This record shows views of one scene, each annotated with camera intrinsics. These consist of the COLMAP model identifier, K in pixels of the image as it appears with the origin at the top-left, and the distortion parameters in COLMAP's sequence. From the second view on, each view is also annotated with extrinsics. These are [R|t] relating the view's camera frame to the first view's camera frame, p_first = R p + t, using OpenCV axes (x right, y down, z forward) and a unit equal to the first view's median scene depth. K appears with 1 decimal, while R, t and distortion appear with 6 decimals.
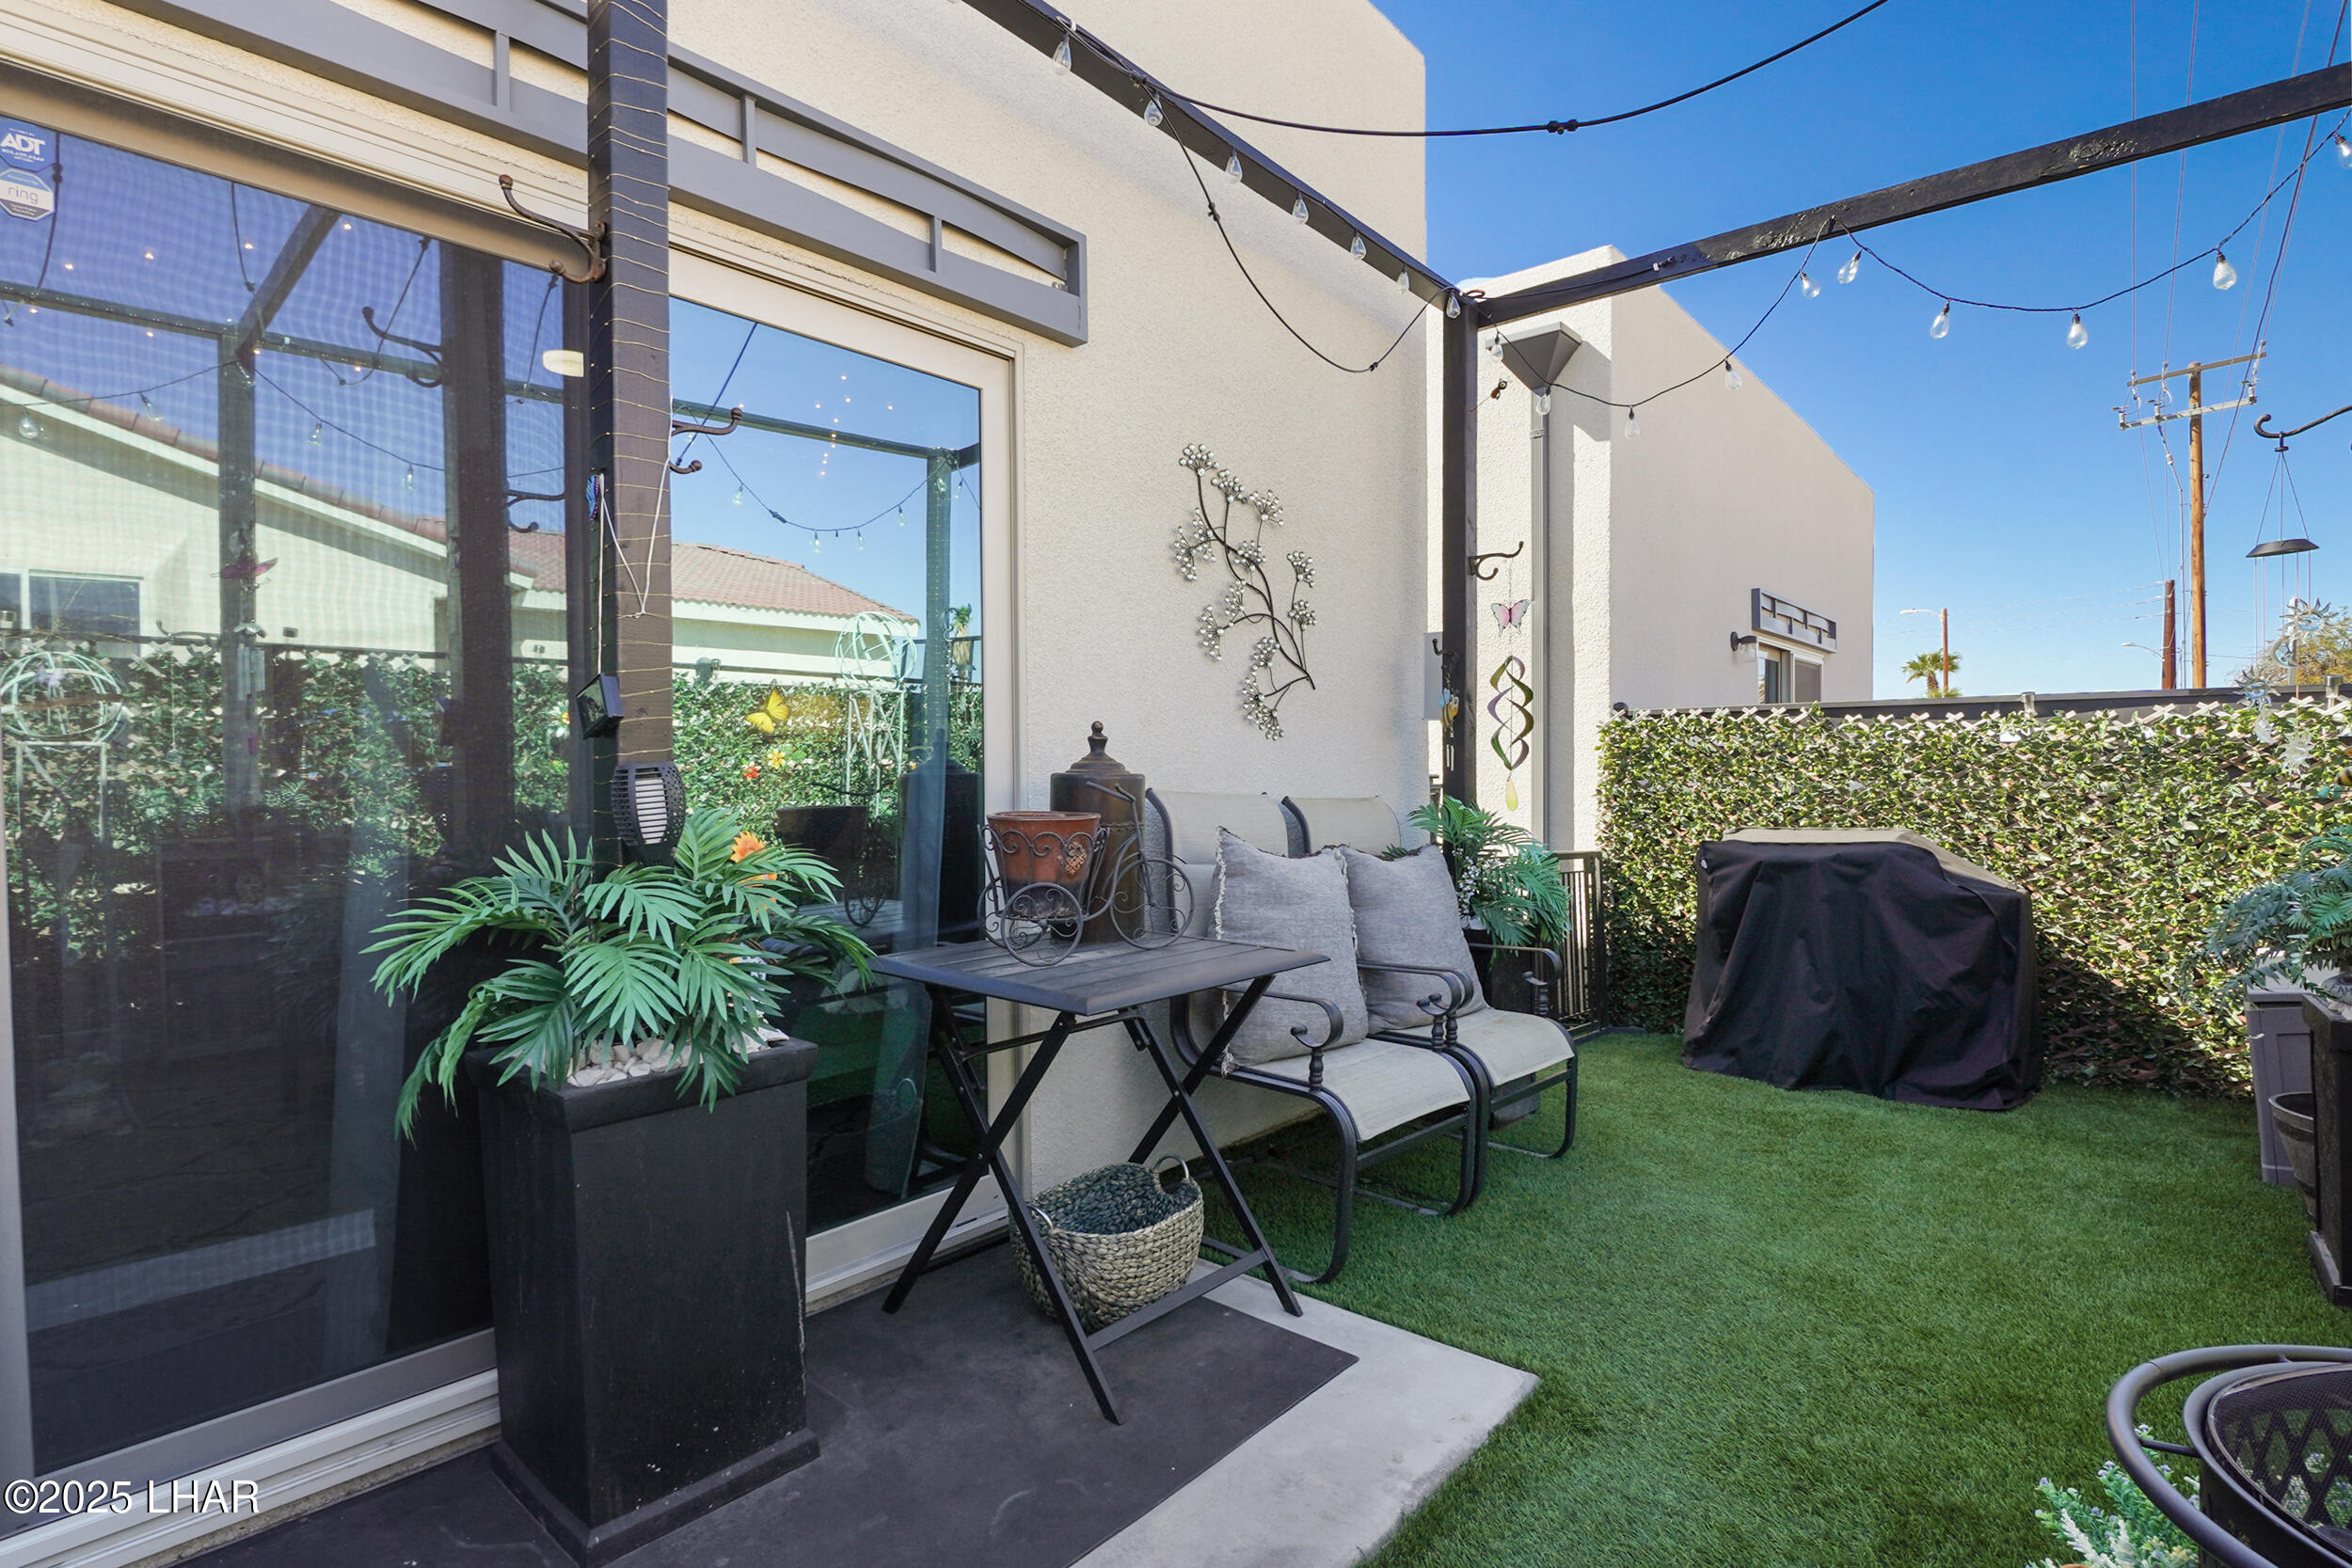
lens RADIAL K [[1160.7, 0, 1164.6], [0, 1160.7, 804.8], [0, 0, 1]] dist [-0.024386, 0.000363]
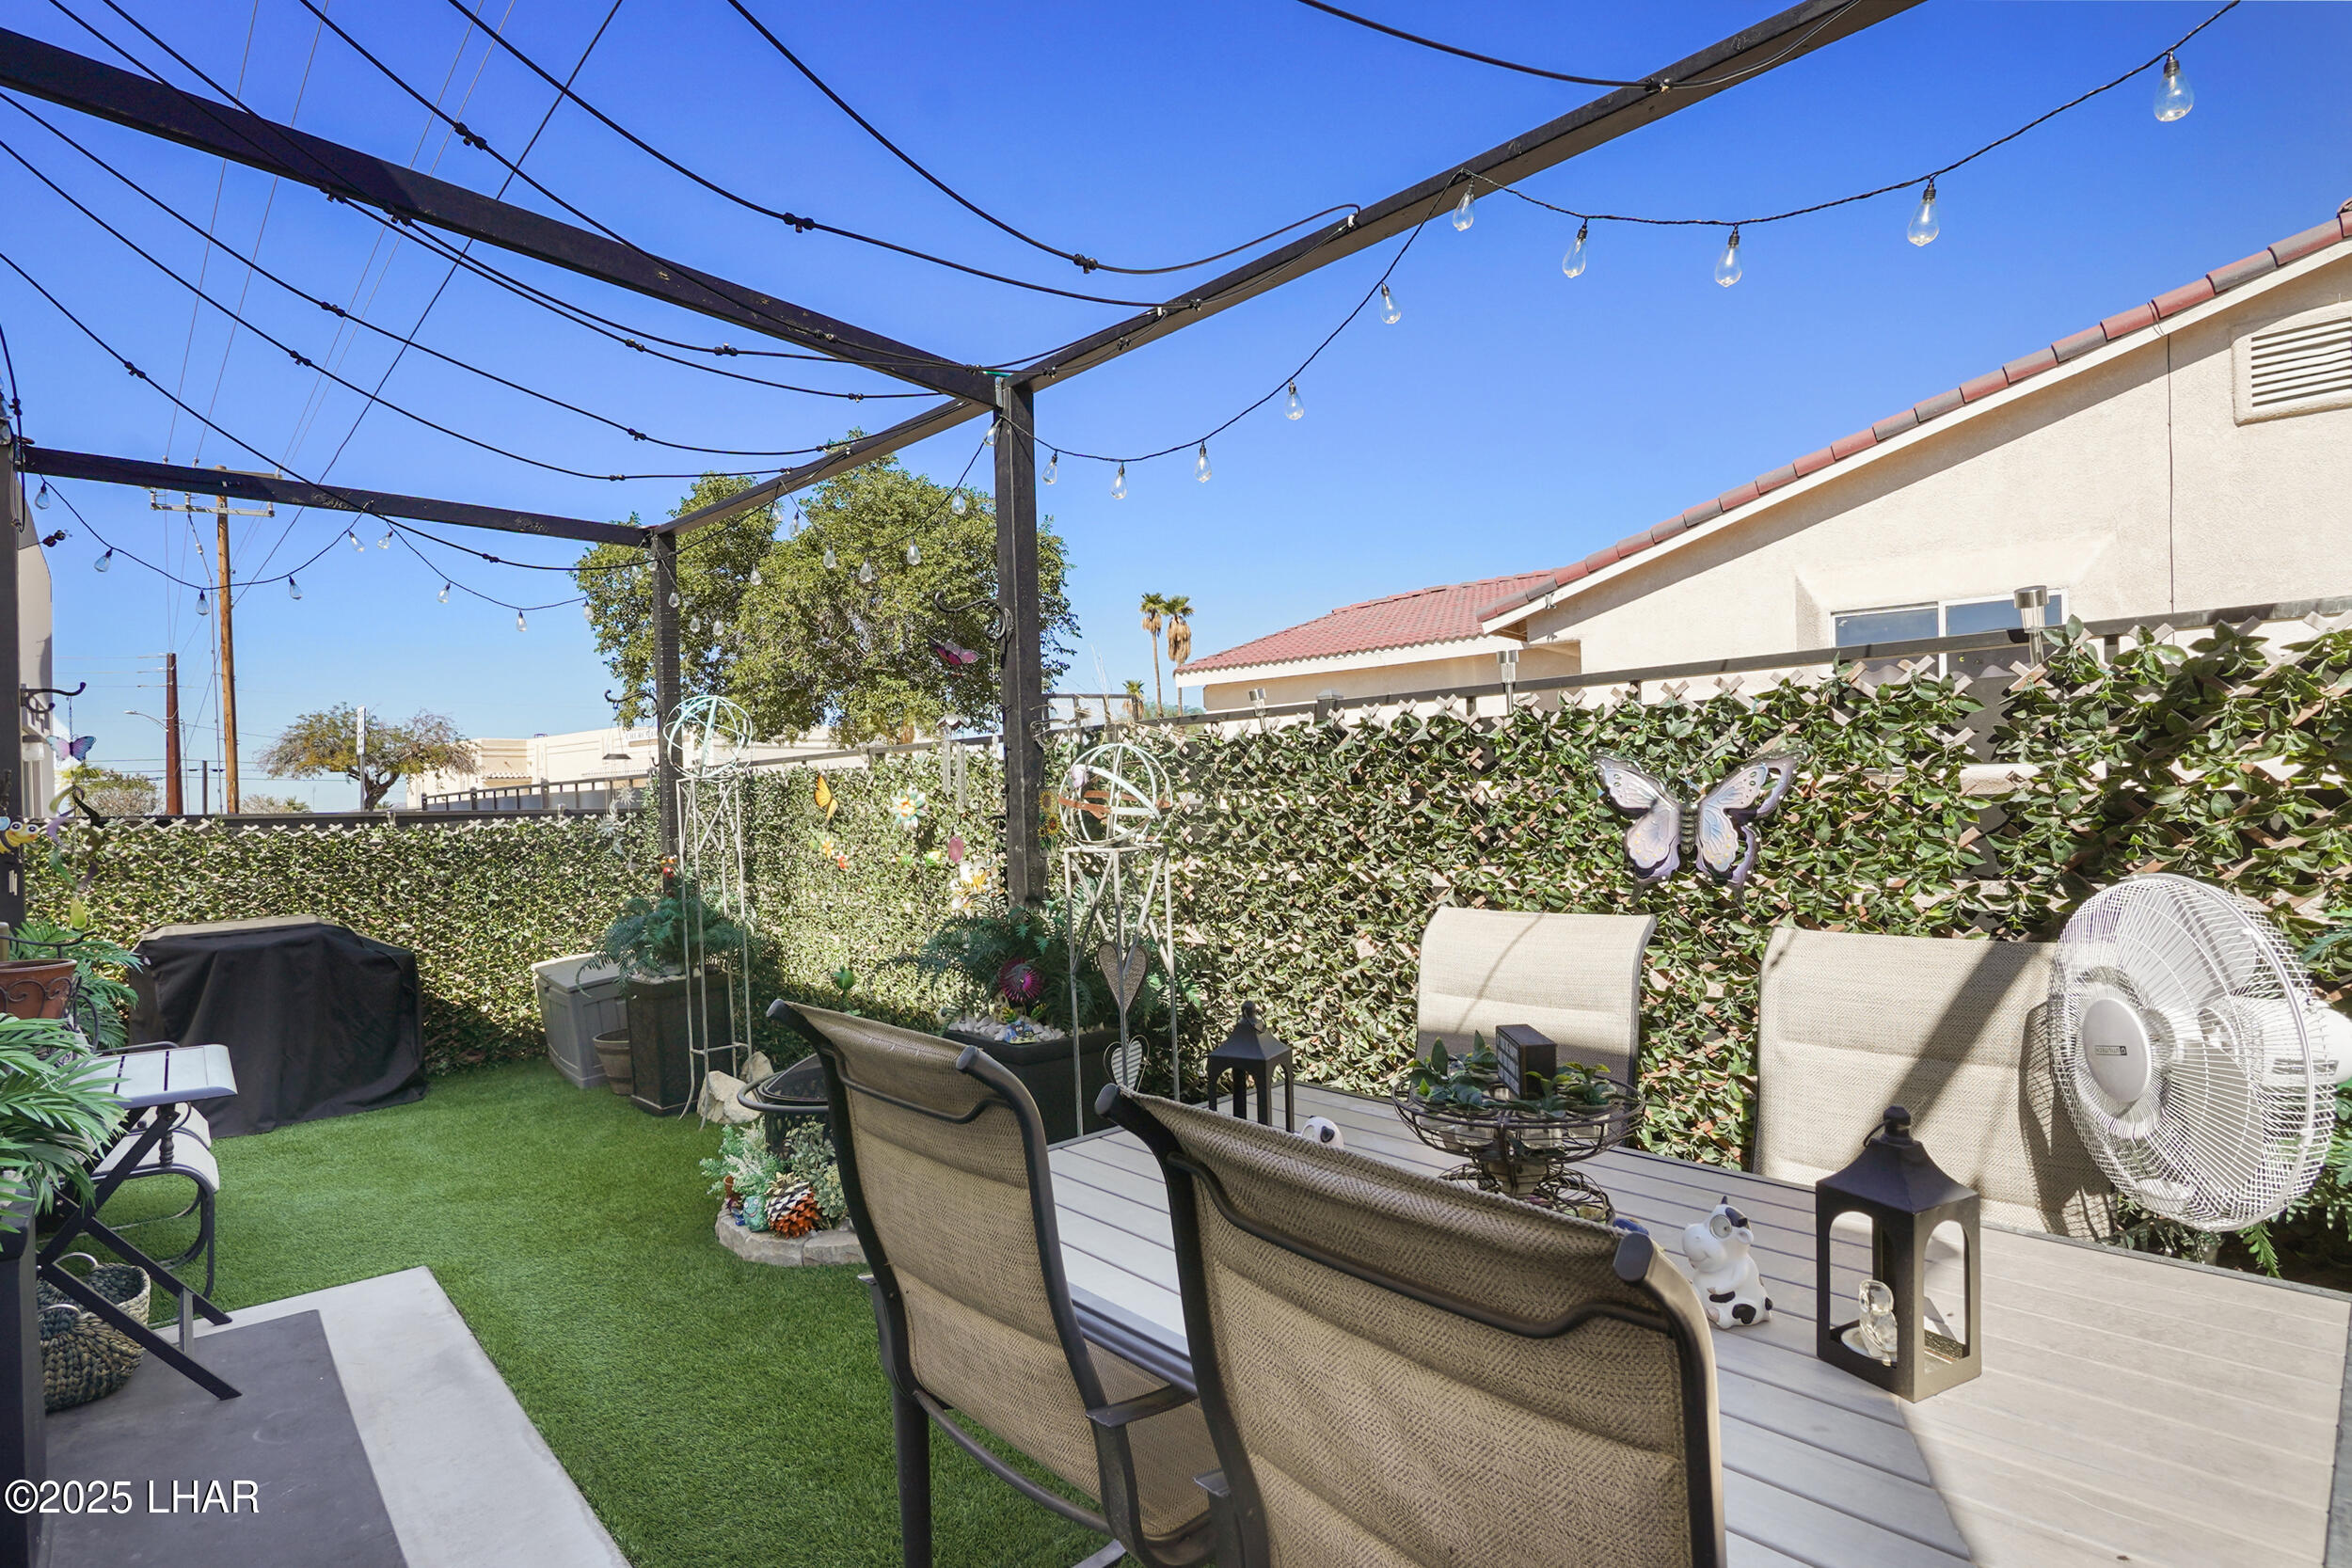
lens RADIAL K [[1160.7, 0, 1164.6], [0, 1160.7, 804.8], [0, 0, 1]] dist [-0.024386, 0.000363]
pose [[0.123546, 0.003737, 0.992332, -0.560346], [0.053852, 0.998494, -0.010465, -0.039836], [-0.990877, 0.054732, 0.123158, -0.134050]]
